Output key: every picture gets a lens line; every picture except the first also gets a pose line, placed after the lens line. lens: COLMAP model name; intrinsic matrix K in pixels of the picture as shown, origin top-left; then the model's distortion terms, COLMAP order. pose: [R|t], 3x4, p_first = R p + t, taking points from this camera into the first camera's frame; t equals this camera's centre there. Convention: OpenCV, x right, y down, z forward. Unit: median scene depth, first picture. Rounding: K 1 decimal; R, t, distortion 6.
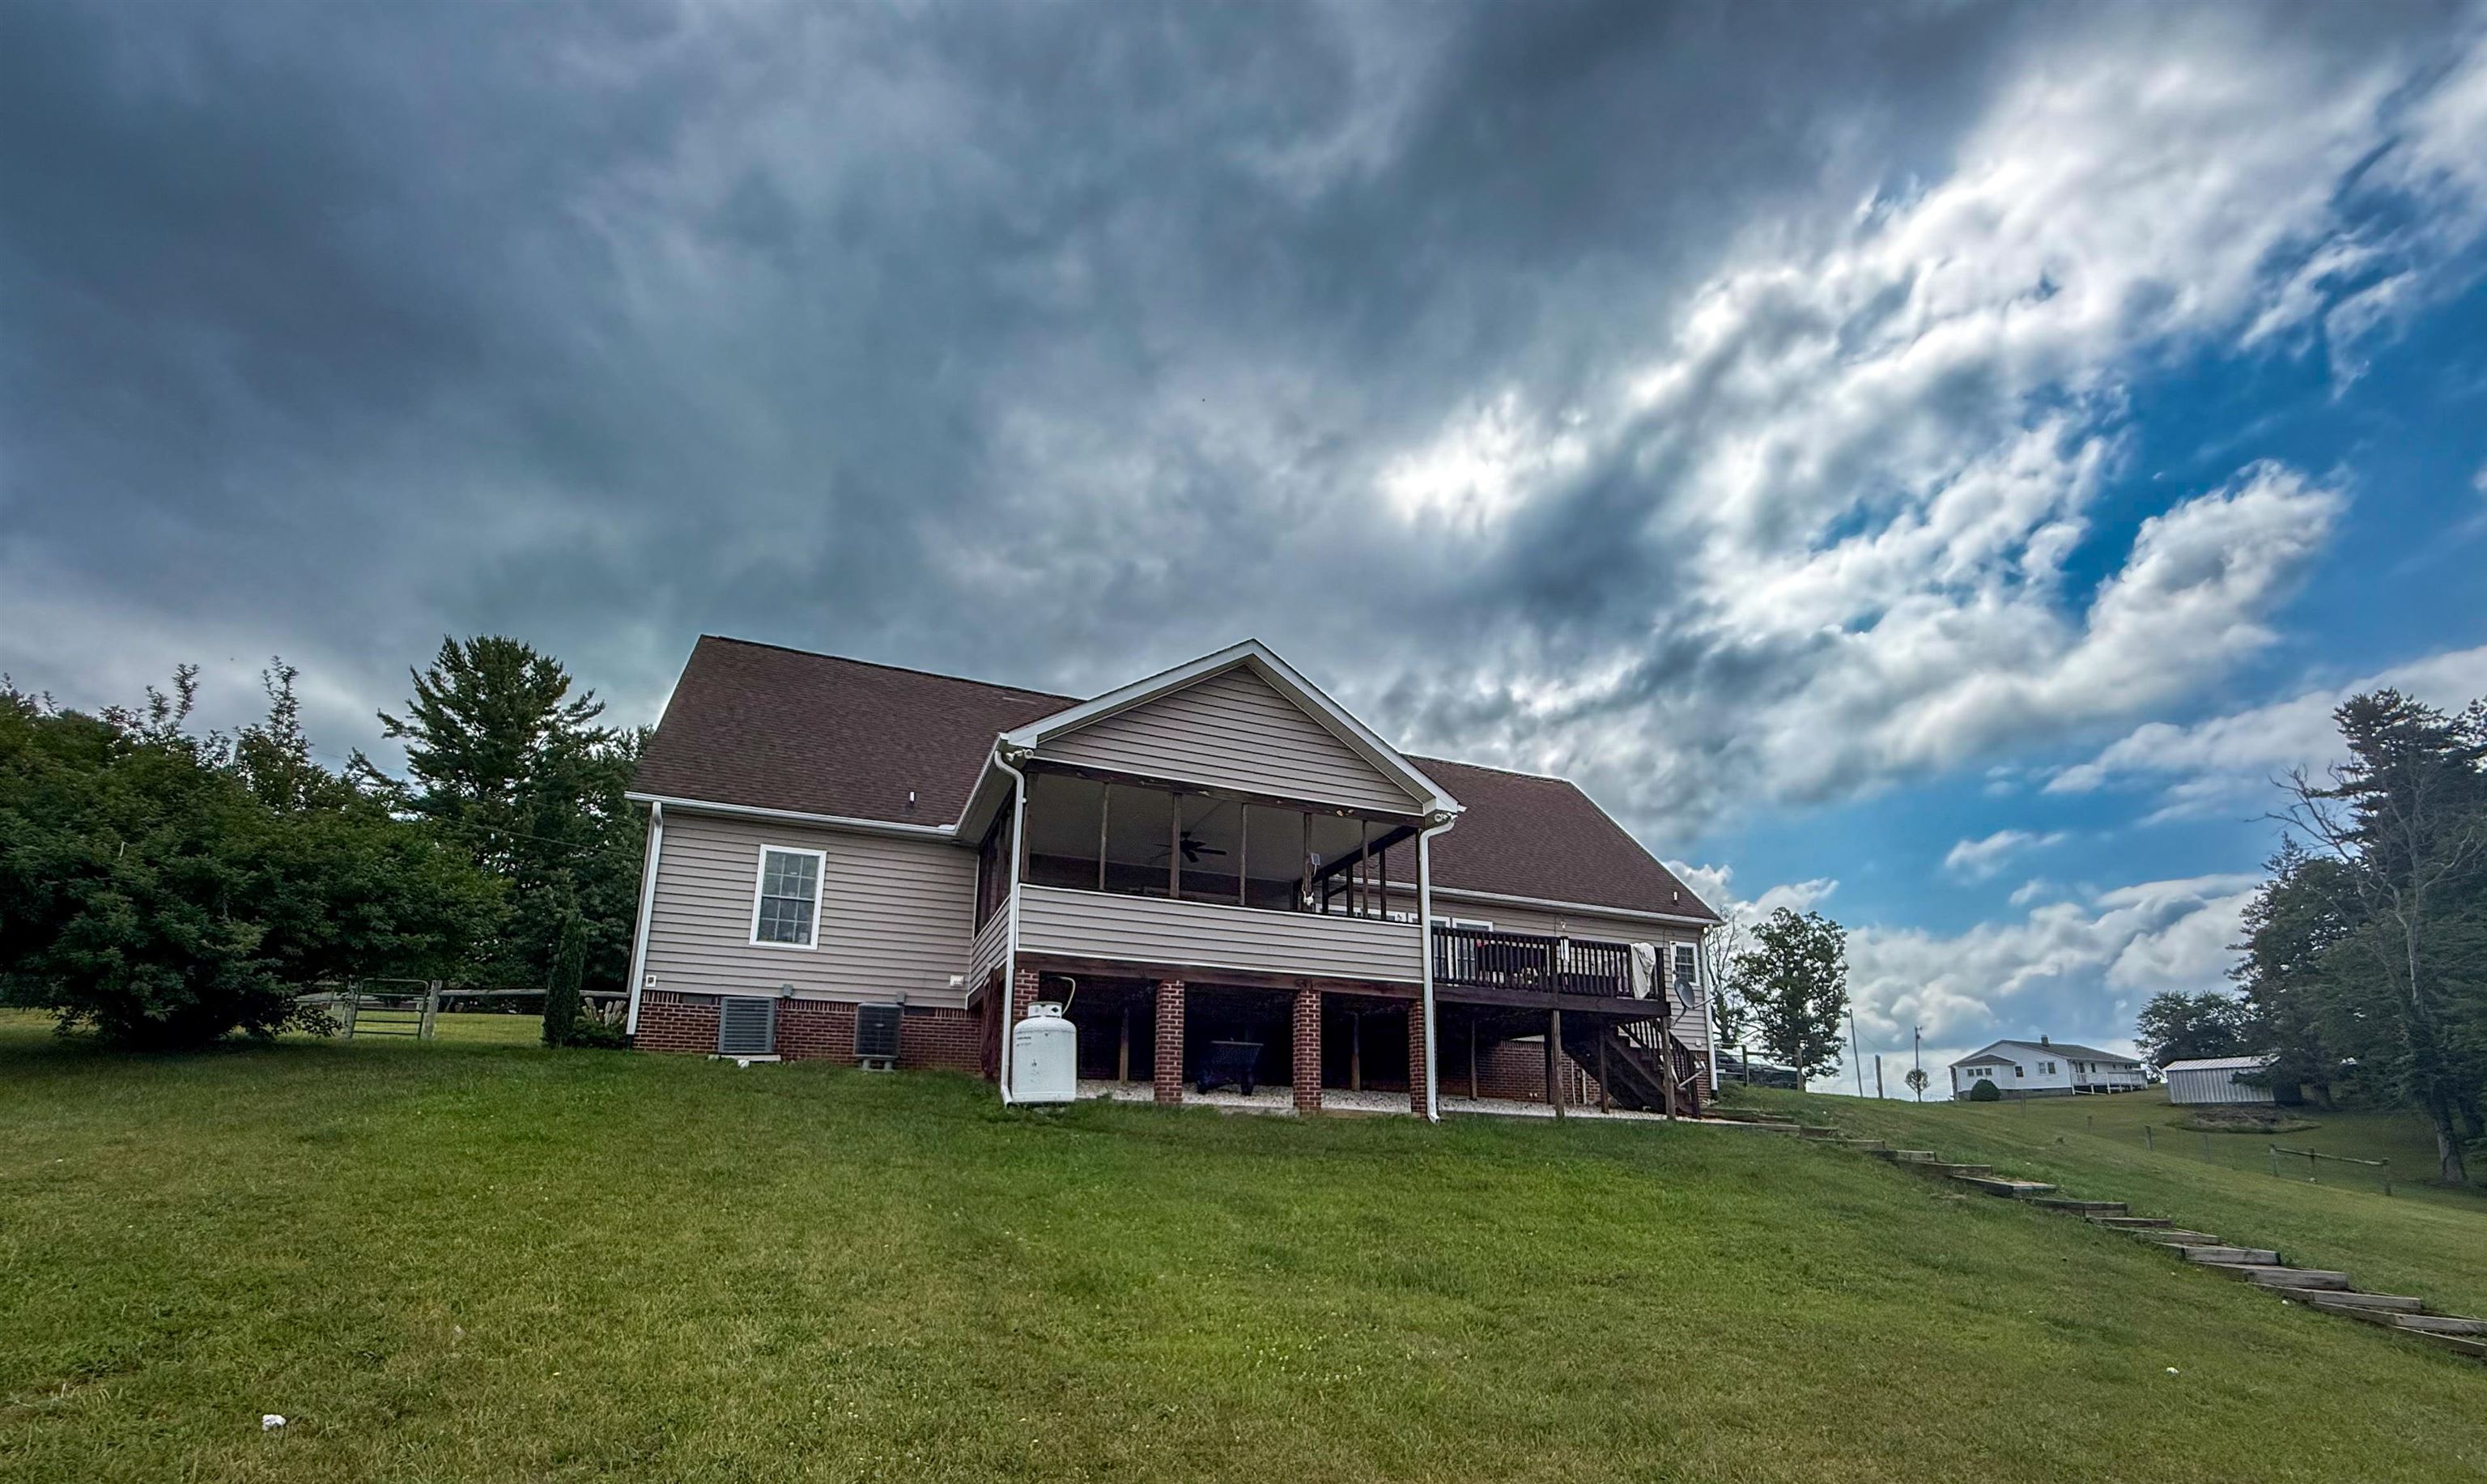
lens RADIAL K [[1039.6, 0, 1233.8], [0, 1039.6, 929.3], [0, 0, 1]] dist [0.000077, 0.000065]
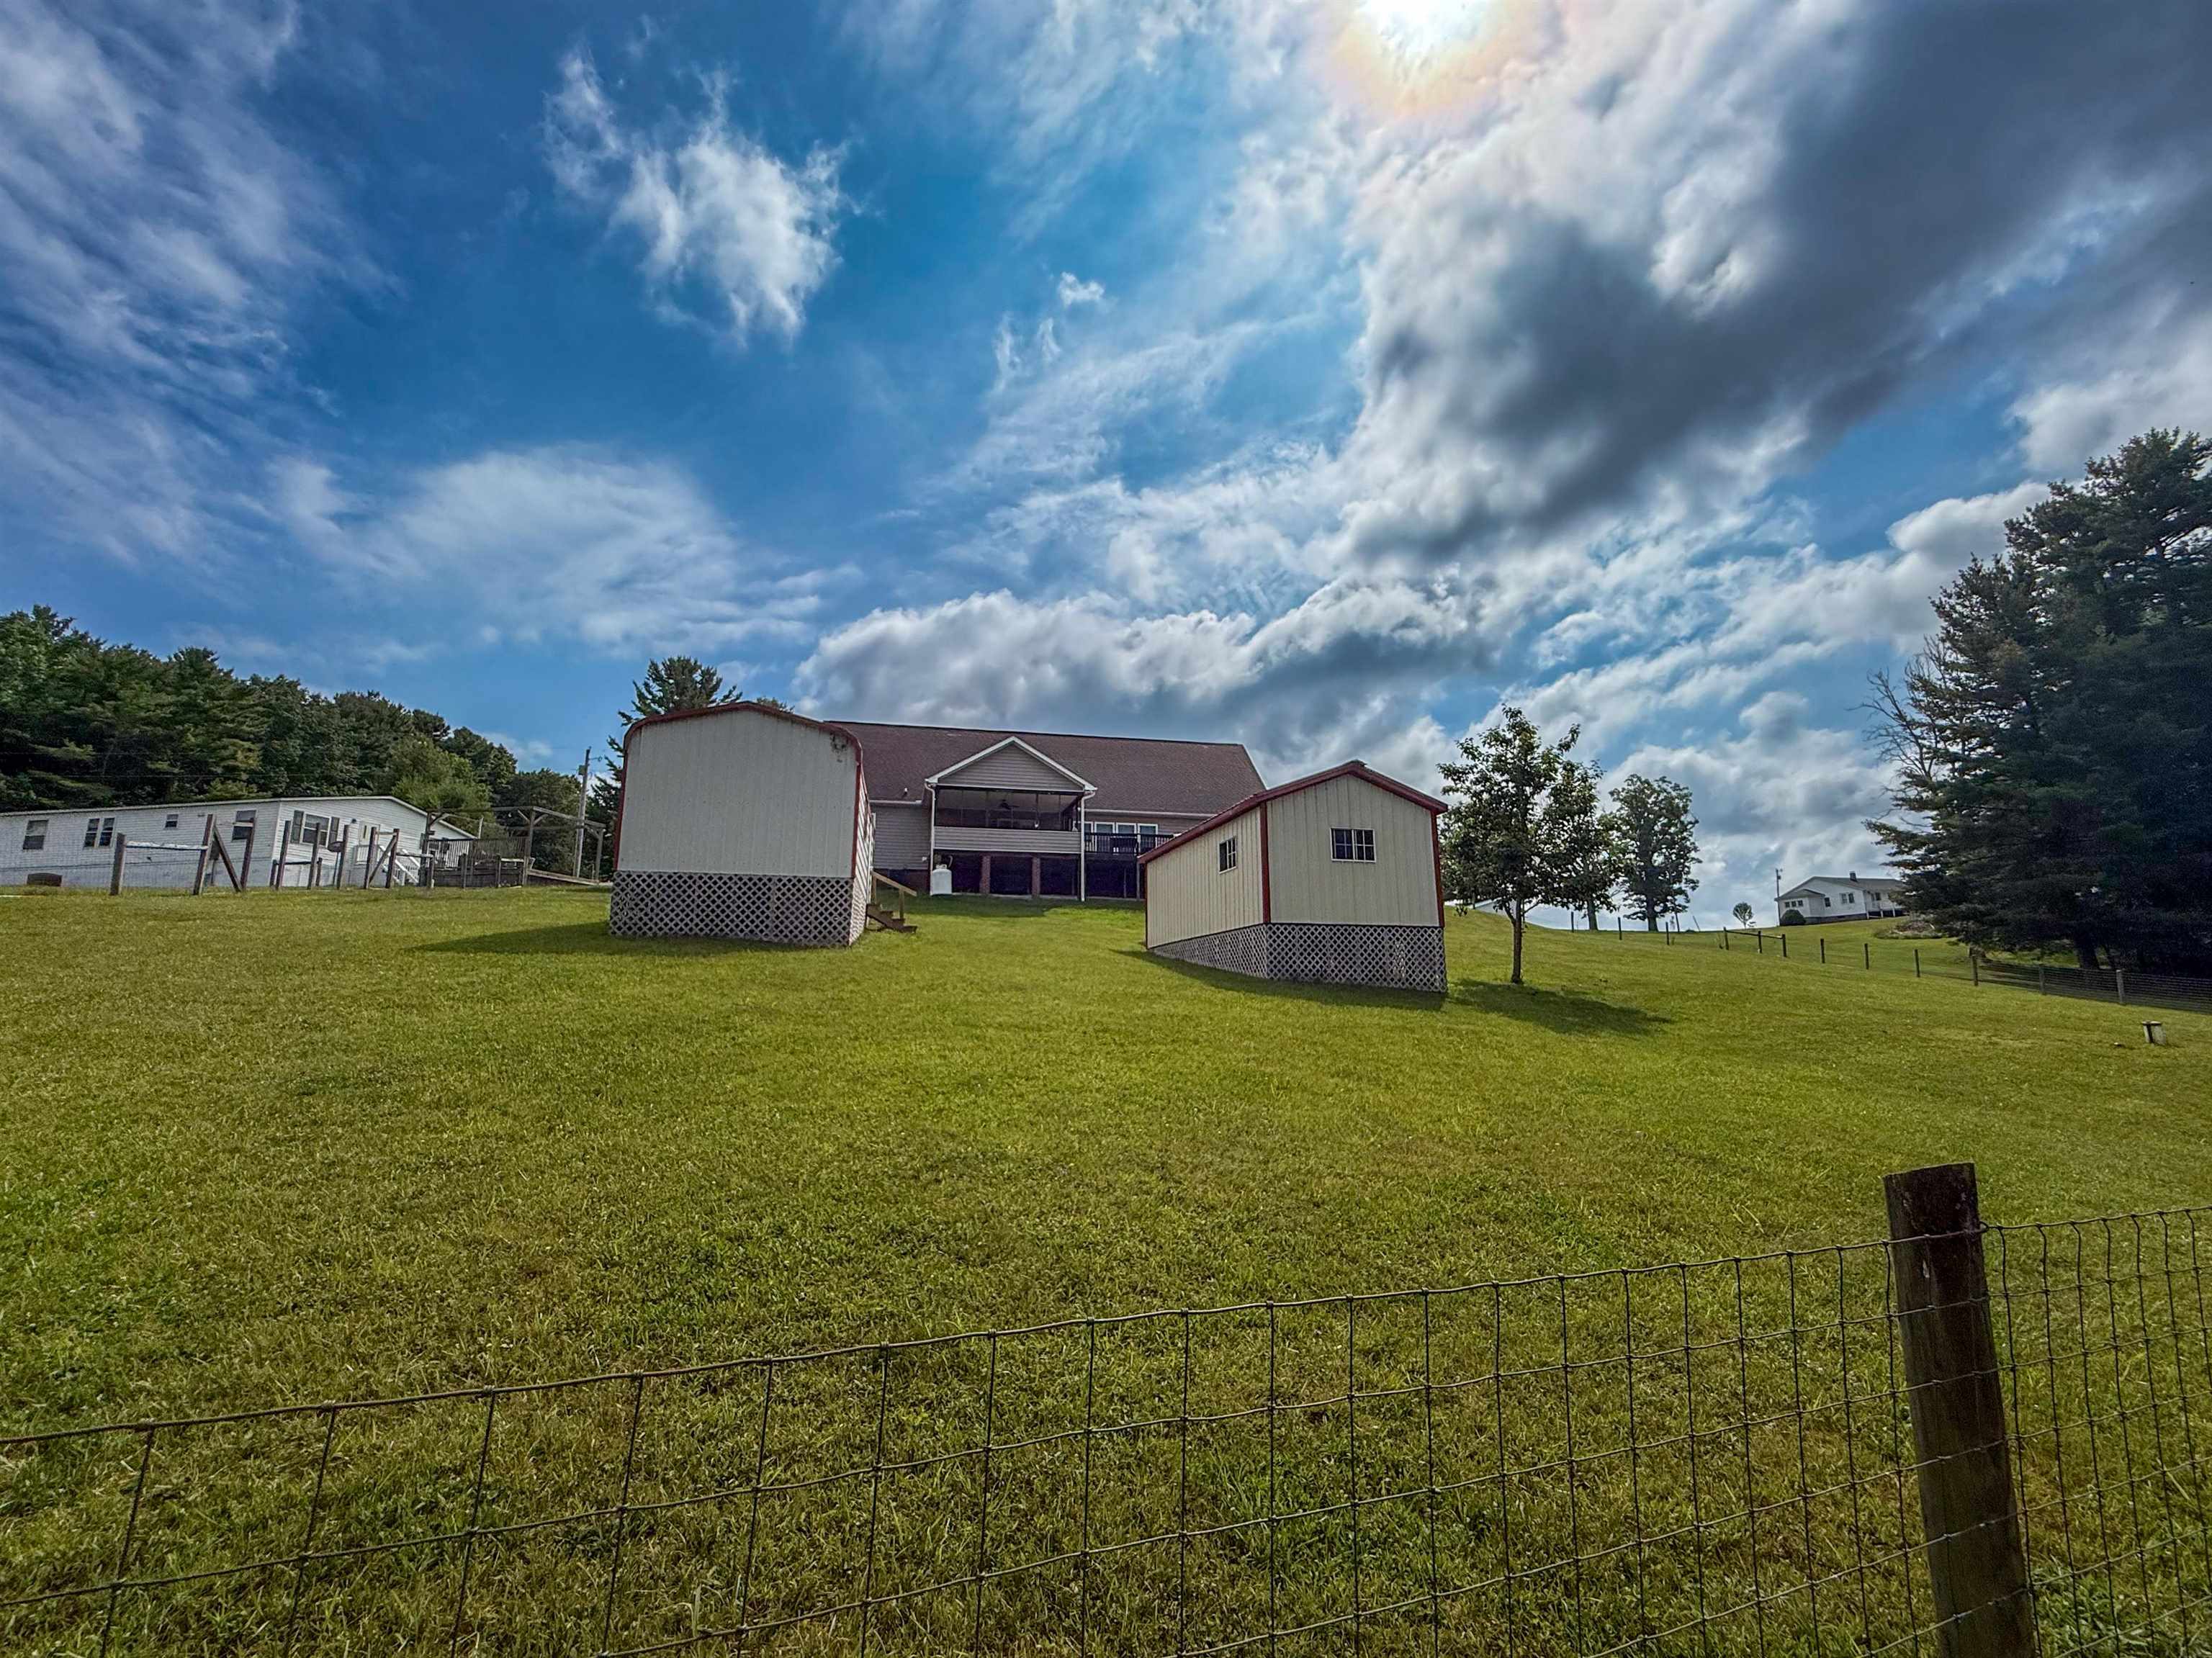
lens RADIAL K [[896.2, 0, 1099.4], [0, 896.2, 825.8], [0, 0, 1]] dist [0.000169, -0.000129]
pose [[0.989072, -0.042478, -0.141183, 0.067653], [0.044998, 0.998879, 0.014704, -0.006429], [0.140400, -0.020896, 0.989874, -0.162156]]
